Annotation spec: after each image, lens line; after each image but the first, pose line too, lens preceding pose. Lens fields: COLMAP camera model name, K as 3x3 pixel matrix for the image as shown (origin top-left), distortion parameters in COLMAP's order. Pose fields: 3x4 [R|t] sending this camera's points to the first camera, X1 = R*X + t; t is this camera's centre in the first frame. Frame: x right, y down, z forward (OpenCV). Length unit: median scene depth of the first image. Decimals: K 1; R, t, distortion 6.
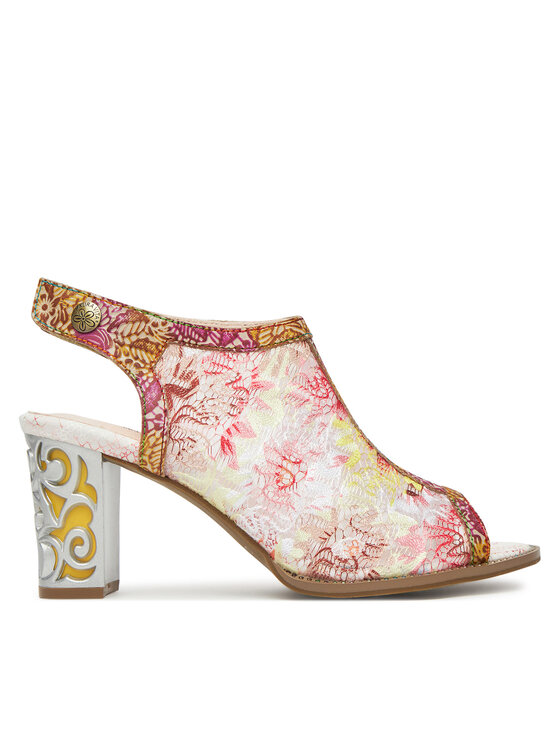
lens RADIAL K [[855.4, 0, 280.0], [0, 855.4, 455.3], [0, 0, 1]] dist [0.021493, 0.009308]
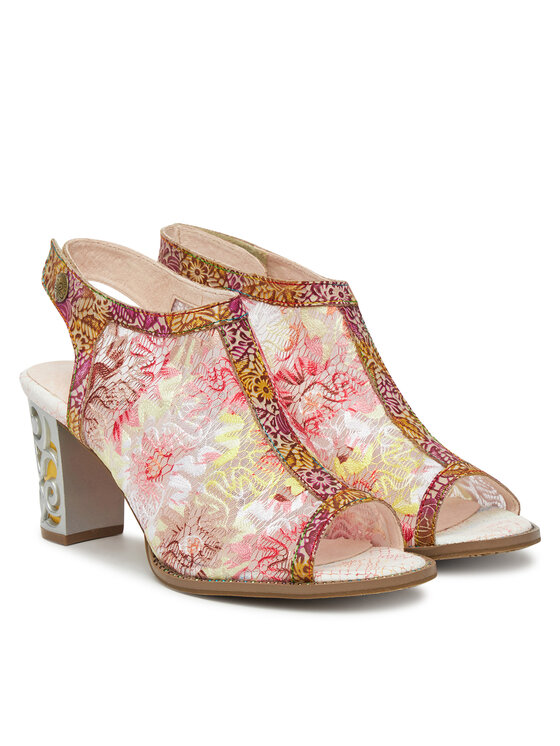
lens RADIAL K [[1965.4, 0, 280.0], [0, 1965.4, 373.0], [0, 0, 1]] dist [-0.084977, -0.139076]
pose [[0.748546, 0.116663, -0.652740, 1.597713], [-0.028984, 0.989217, 0.143563, -0.418854], [0.662449, -0.088544, 0.743855, -0.647246]]
